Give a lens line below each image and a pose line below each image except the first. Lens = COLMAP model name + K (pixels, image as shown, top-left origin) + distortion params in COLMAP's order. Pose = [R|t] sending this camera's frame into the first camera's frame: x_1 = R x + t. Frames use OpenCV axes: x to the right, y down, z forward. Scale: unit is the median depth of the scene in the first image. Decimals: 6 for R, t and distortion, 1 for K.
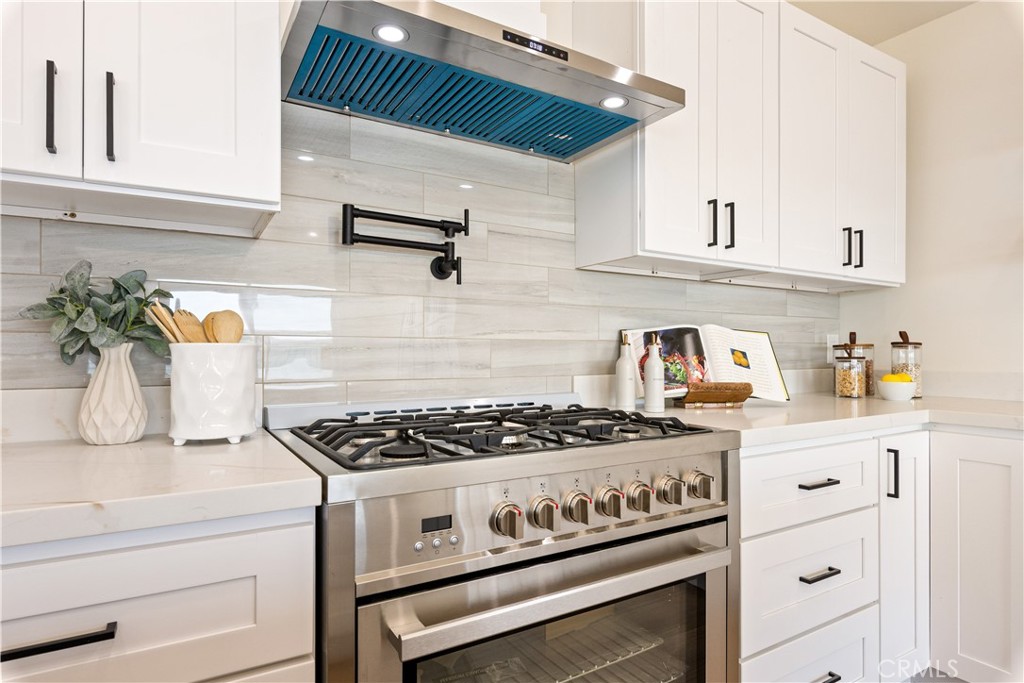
lens RADIAL K [[564.4, 0, 513.1], [0, 564.4, 344.0], [0, 0, 1]] dist [0.000775, 0.000062]
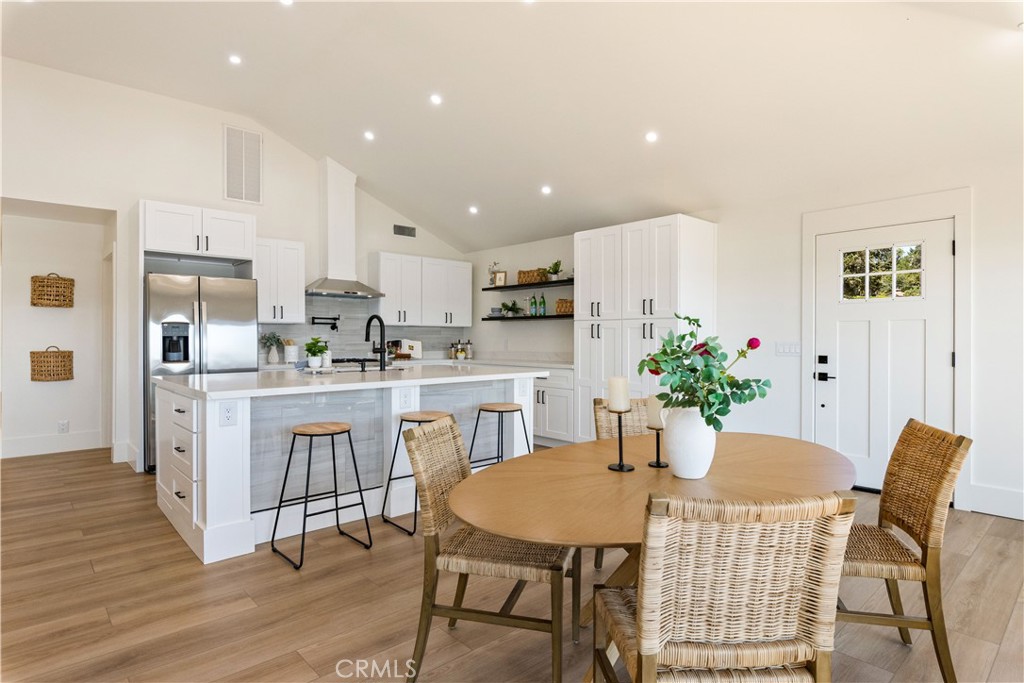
lens RADIAL K [[548.5, 0, 515.9], [0, 548.5, 336.5], [0, 0, 1]] dist [-0.006290, -0.000573]
pose [[0.979902, 0.002010, 0.199469, 0.381710], [-0.003894, 0.999951, 0.009053, -0.099652], [-0.199441, -0.009648, 0.979862, -3.178912]]
